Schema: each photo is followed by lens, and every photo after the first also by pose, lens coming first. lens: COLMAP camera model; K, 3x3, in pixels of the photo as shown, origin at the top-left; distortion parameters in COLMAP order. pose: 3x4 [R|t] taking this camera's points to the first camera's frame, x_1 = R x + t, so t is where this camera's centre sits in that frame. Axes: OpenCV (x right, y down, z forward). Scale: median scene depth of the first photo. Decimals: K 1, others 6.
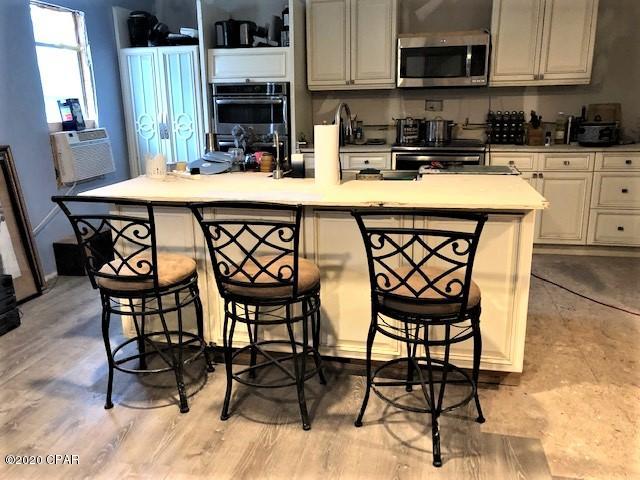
lens RADIAL K [[515.0, 0, 319.5], [0, 515.0, 240.9], [0, 0, 1]] dist [0.016279, -0.006362]
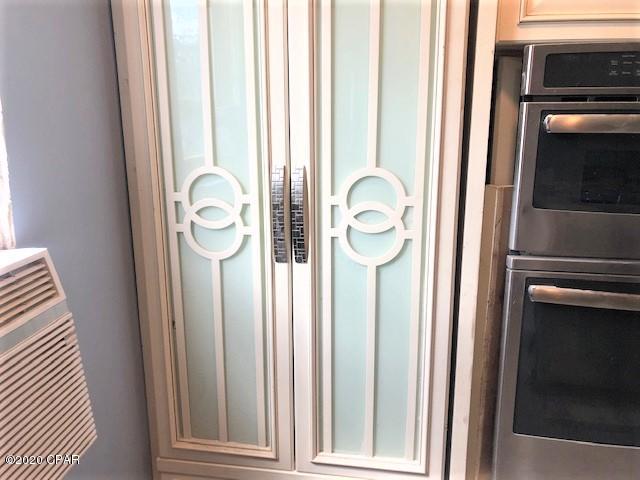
lens RADIAL K [[515.0, 0, 321.6], [0, 515.0, 234.4], [0, 0, 1]] dist [0.016279, -0.006362]
pose [[0.996758, -0.002279, 0.080427, -0.303406], [0.005309, 0.999283, -0.037481, -0.200895], [-0.080284, 0.037787, 0.996056, 0.741476]]
